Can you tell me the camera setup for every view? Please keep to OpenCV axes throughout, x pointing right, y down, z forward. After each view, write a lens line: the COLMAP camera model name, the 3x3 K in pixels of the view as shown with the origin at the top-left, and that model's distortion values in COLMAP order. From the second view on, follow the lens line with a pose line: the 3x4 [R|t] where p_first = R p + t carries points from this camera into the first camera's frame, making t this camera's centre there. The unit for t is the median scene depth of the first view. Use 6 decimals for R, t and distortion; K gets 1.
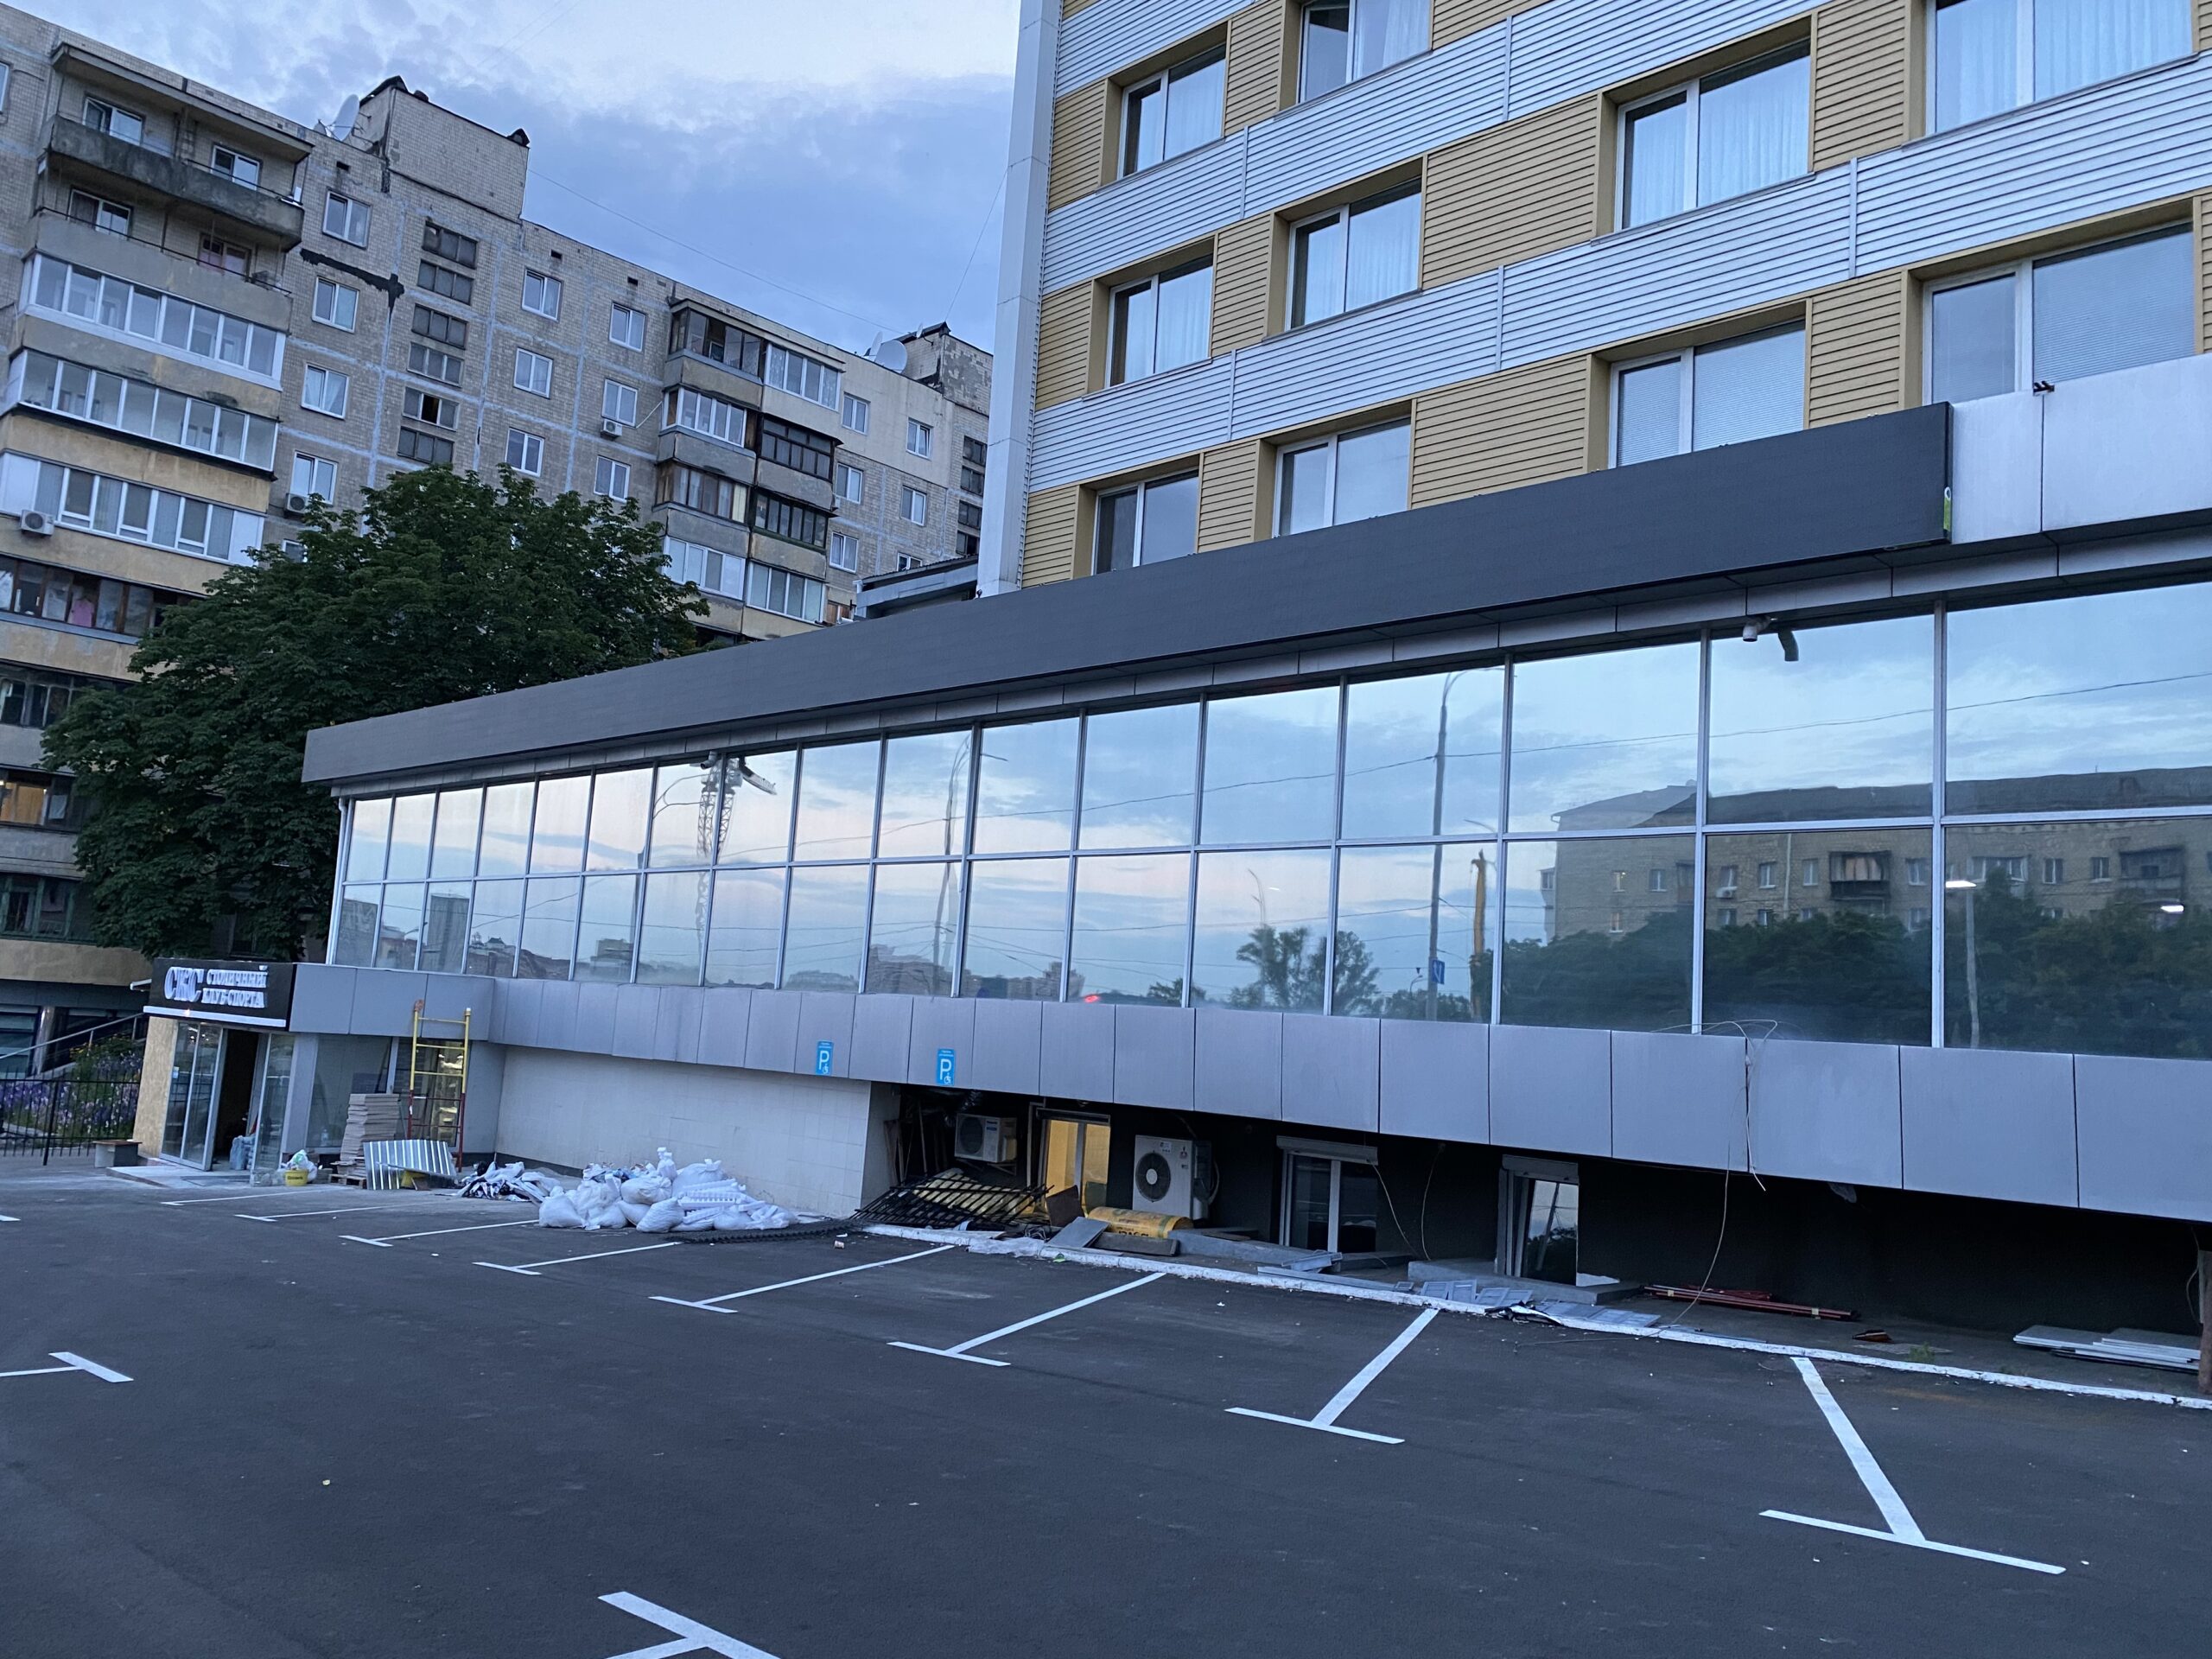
lens RADIAL K [[1637.0, 0, 1215.4], [0, 1637.0, 826.3], [0, 0, 1]] dist [-0.003426, -0.001088]
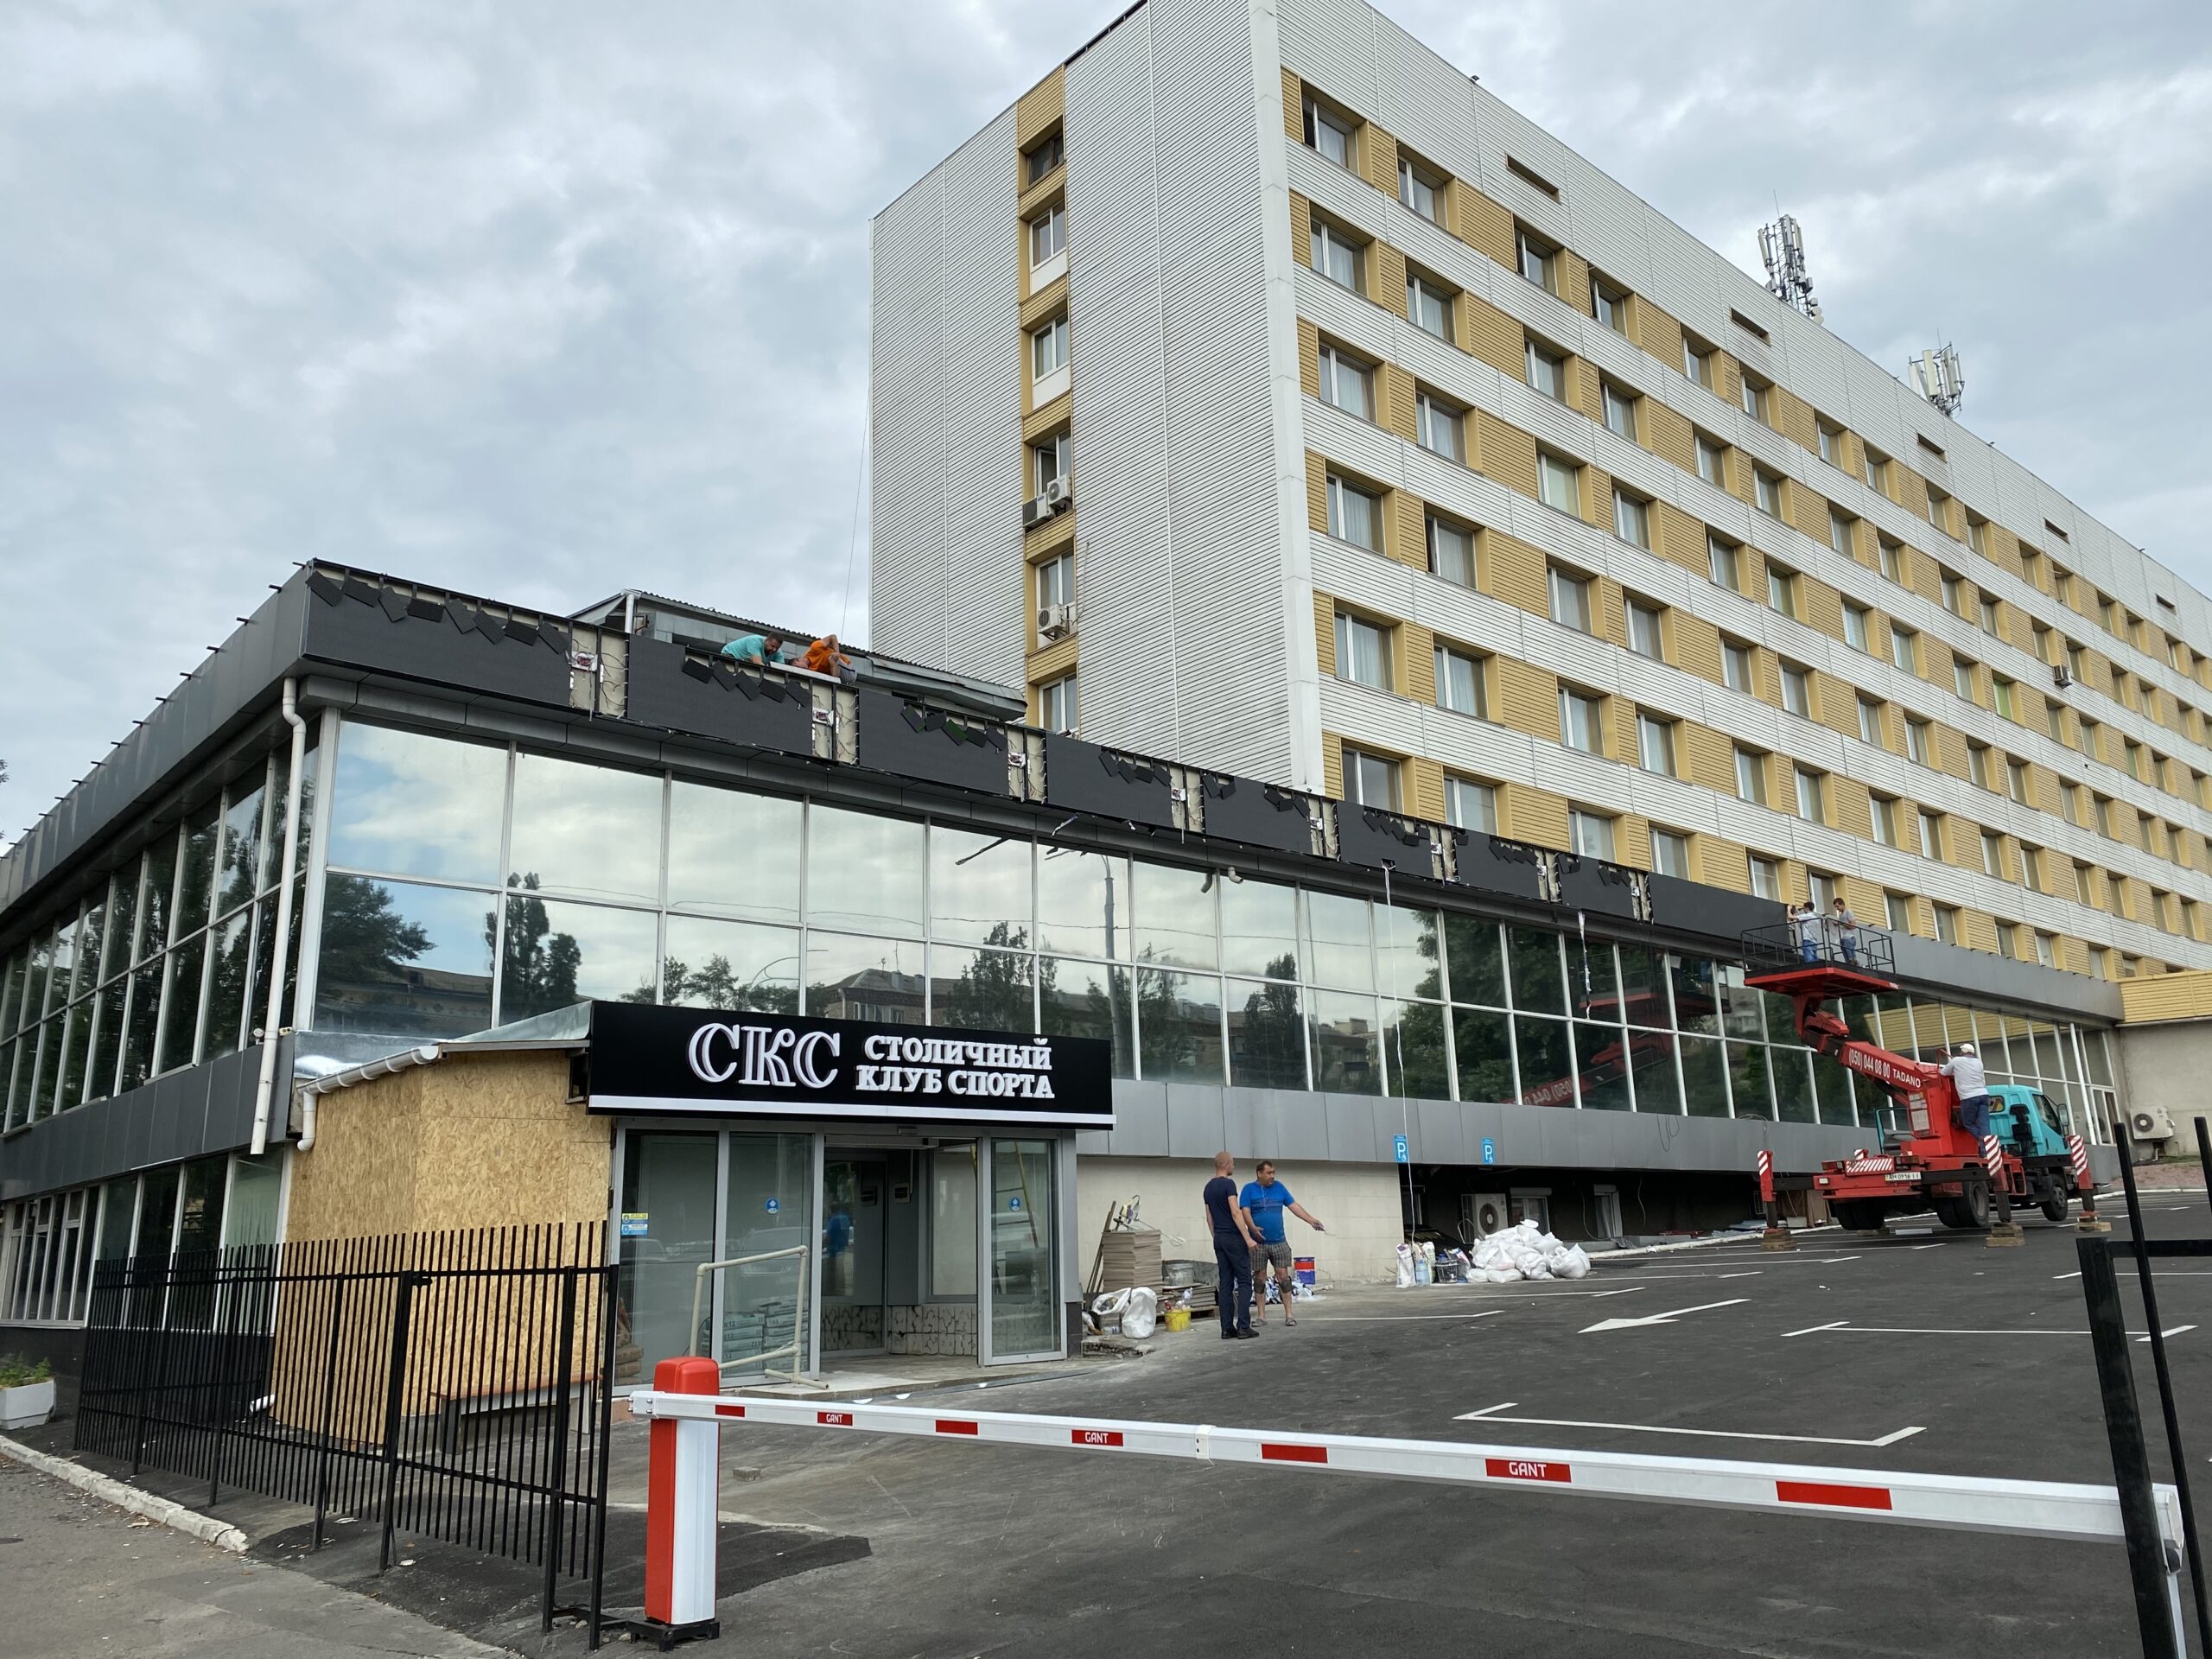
lens RADIAL K [[1637.0, 0, 1215.4], [0, 1637.0, 826.3], [0, 0, 1]] dist [-0.003426, -0.001088]
pose [[0.078783, 0.193221, 0.977987, -0.573420], [-0.075273, 0.979389, -0.187435, 0.054401], [-0.994046, -0.058850, 0.091703, 0.384265]]
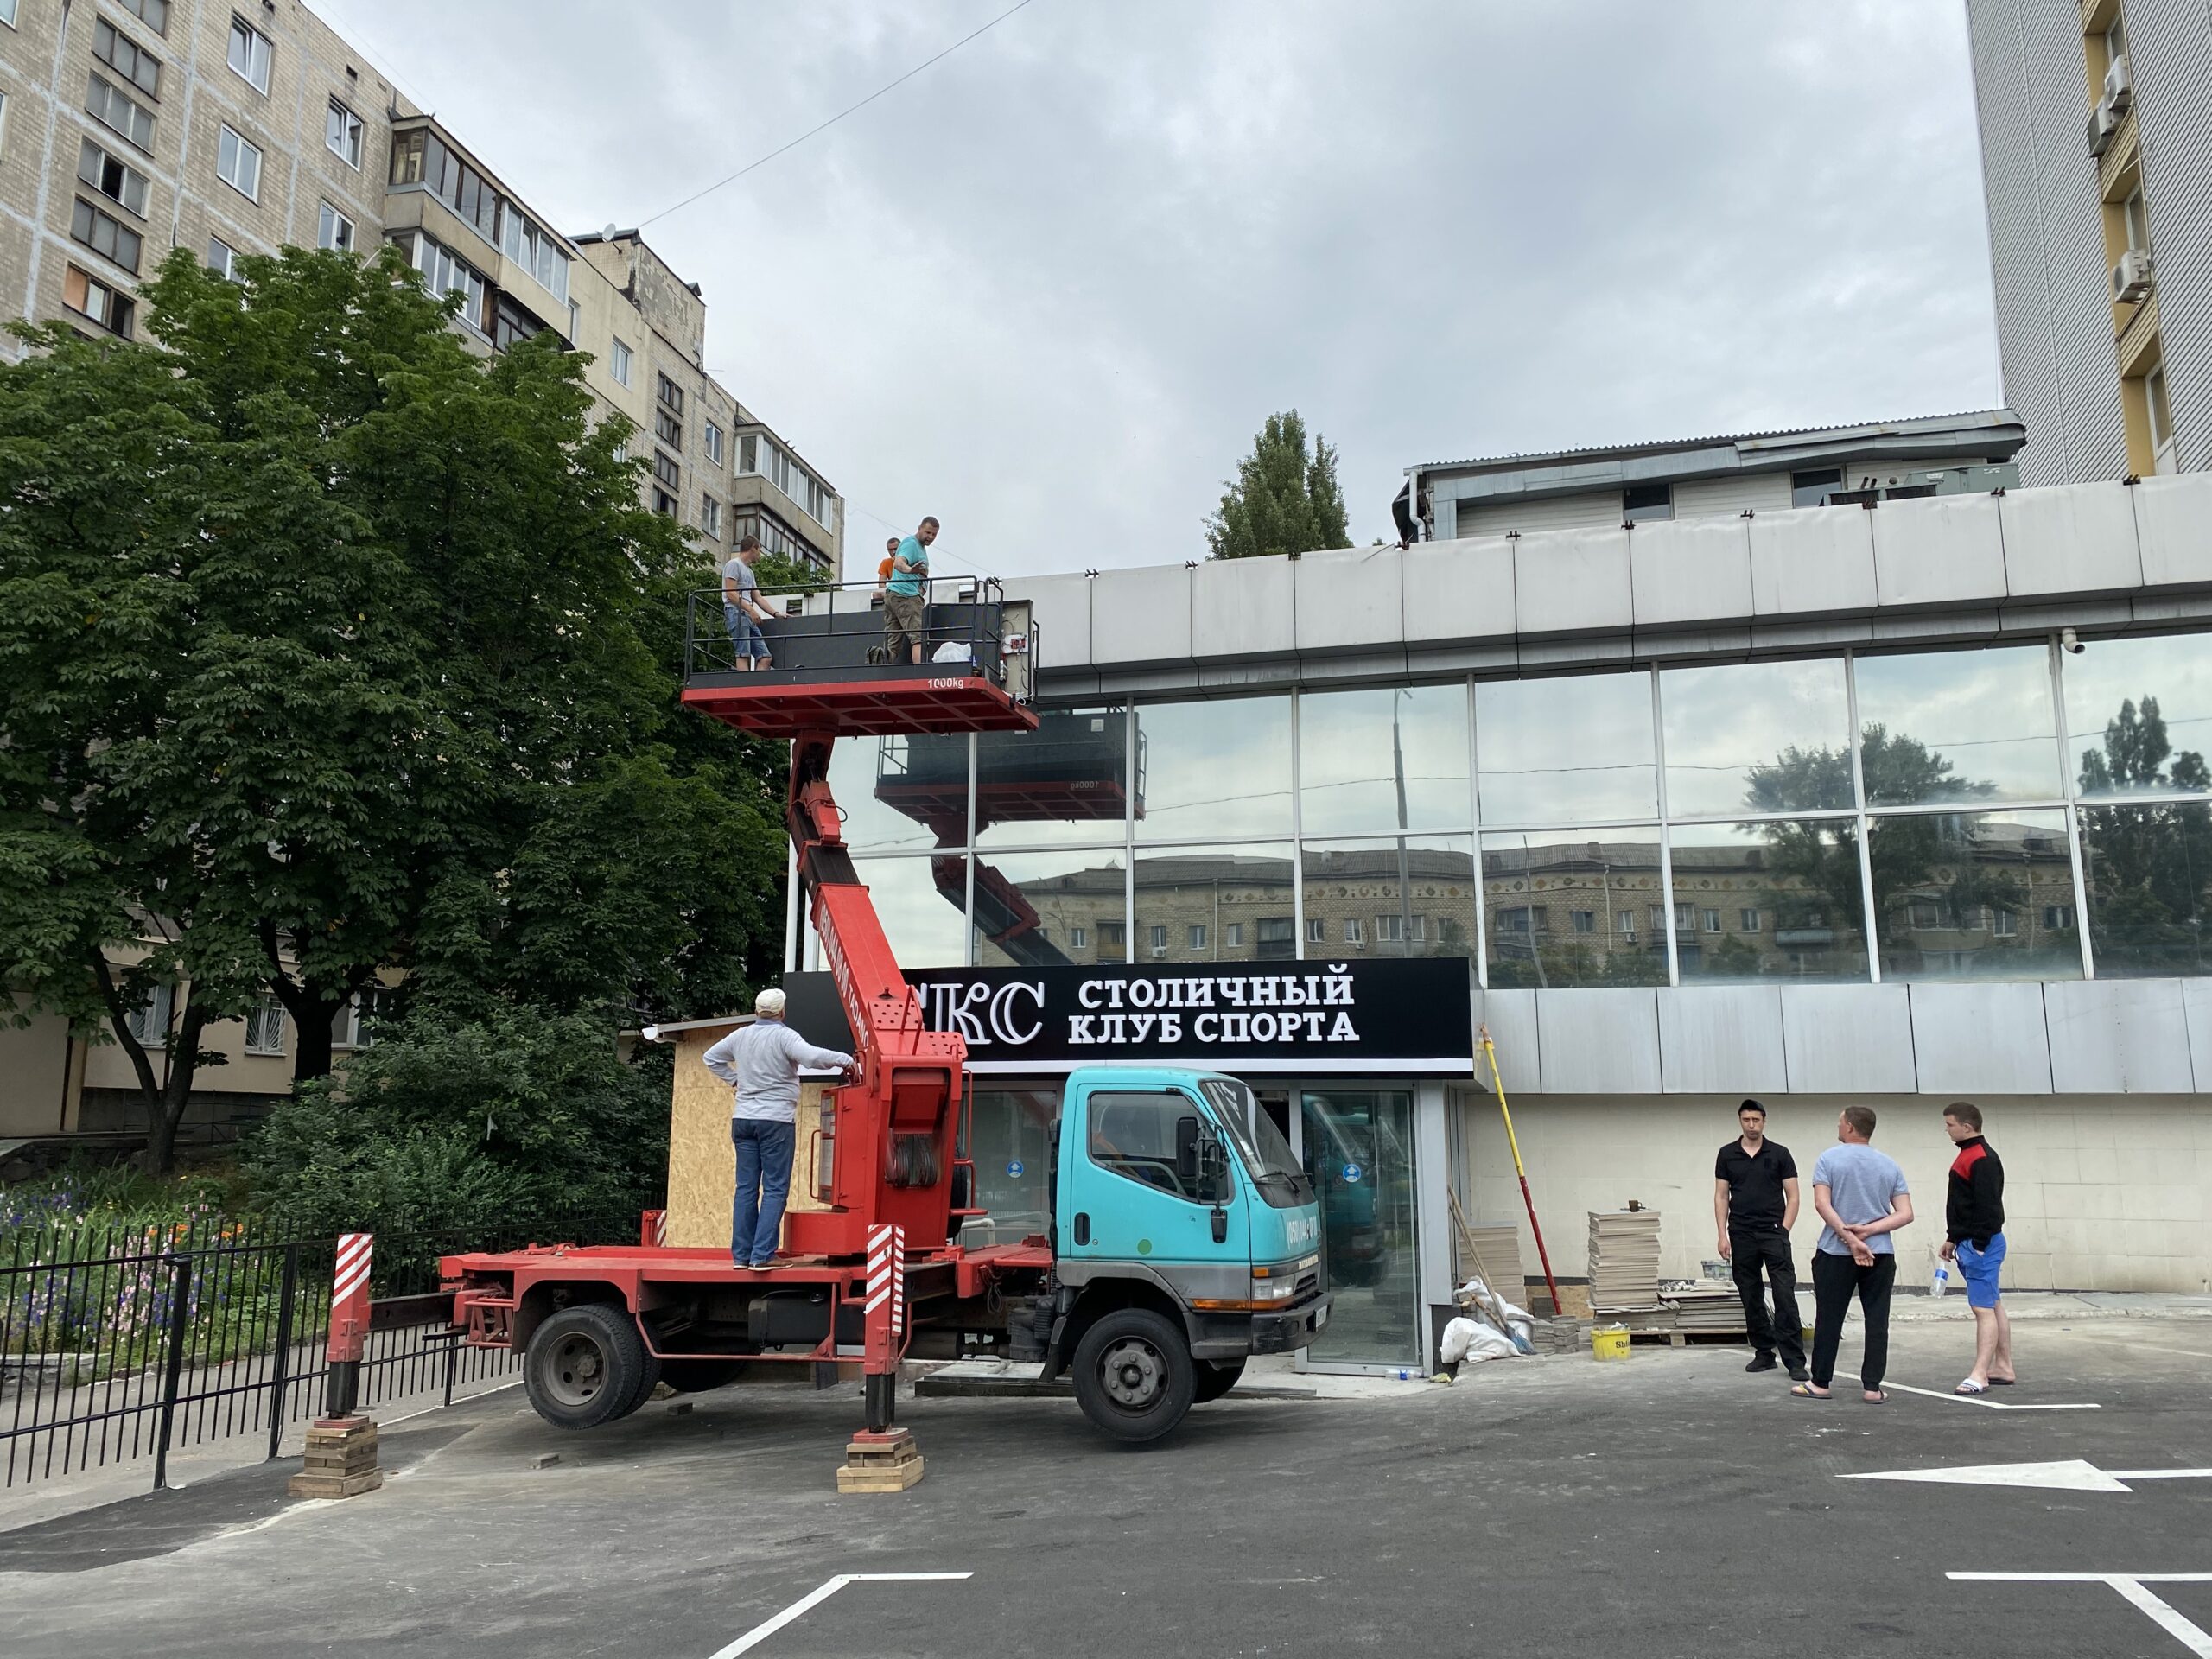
lens RADIAL K [[1658.2, 0, 1101.7], [0, 1658.2, 766.9], [0, 0, 1]] dist [0.054702, -0.002183]
pose [[0.898149, 0.044012, 0.437484, -0.401607], [-0.008672, 0.996557, -0.082453, 0.029071], [-0.439607, 0.070261, 0.895438, 0.233748]]
